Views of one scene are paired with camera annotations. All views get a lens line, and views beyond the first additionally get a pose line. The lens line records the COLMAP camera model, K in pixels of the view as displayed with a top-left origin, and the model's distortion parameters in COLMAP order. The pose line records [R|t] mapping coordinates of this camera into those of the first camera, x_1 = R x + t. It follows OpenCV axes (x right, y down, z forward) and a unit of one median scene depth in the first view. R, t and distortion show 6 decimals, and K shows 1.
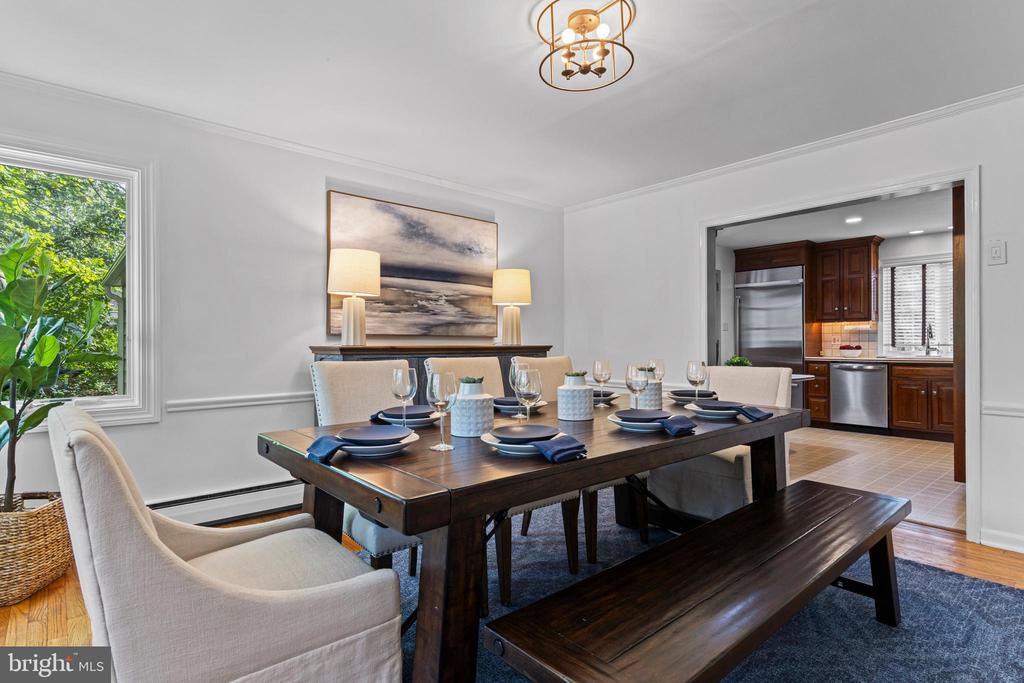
lens RADIAL K [[524.4, 0, 512.5], [0, 524.4, 343.3], [0, 0, 1]] dist [0.032207, 0.000401]
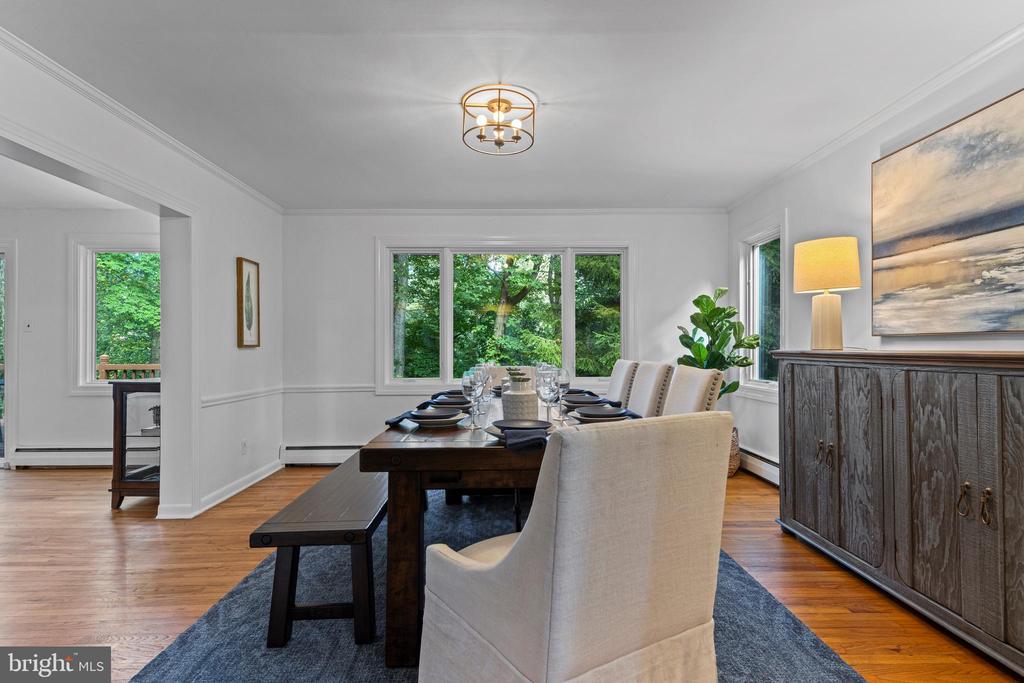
lens RADIAL K [[524.4, 0, 512.1], [0, 524.4, 340.9], [0, 0, 1]] dist [0.032207, 0.000401]
pose [[-0.628761, -0.002385, -0.777595, 0.600098], [0.005472, 0.999957, -0.007492, -0.004568], [0.777579, -0.008965, -0.628721, 0.976432]]
